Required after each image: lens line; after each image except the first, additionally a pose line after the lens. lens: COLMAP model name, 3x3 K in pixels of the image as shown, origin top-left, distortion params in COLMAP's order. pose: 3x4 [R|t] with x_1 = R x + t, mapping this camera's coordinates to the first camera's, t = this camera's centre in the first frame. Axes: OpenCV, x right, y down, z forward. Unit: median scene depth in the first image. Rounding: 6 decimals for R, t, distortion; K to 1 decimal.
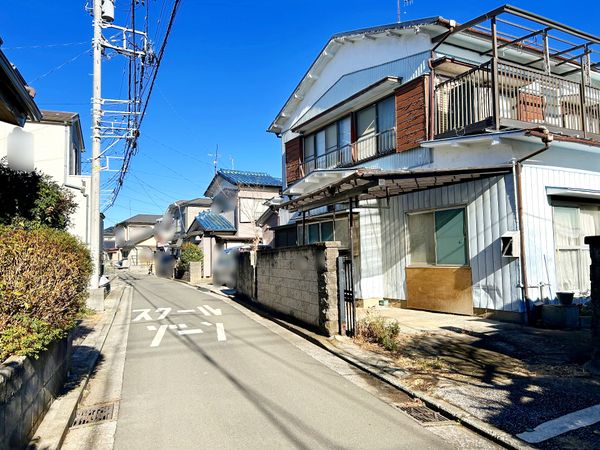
lens RADIAL K [[450.0, 0, 300.0], [0, 450.0, 225.0], [0, 0, 1]] dist [0.068914, -0.068715]
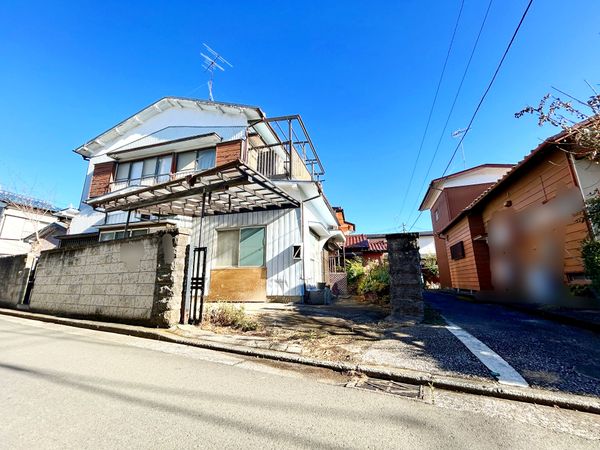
lens RADIAL K [[242.9, 0, 302.2], [0, 242.9, 222.8], [0, 0, 1]] dist [0.000108, -0.000072]
pose [[0.705855, 0.174061, 0.686637, -0.085693], [-0.054154, 0.979763, -0.192697, 0.081293], [-0.706283, 0.098832, 0.700997, 0.300699]]
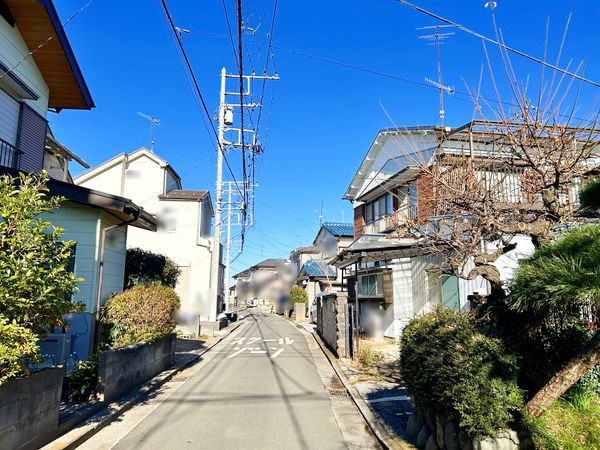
lens RADIAL K [[450.0, 0, 300.0], [0, 450.0, 225.0], [0, 0, 1]] dist [0.068914, -0.068715]
pose [[0.958227, -0.022474, -0.285126, 0.258765], [-0.003600, 0.995881, -0.090597, -0.034703], [0.285987, 0.087839, 0.954199, -0.328461]]
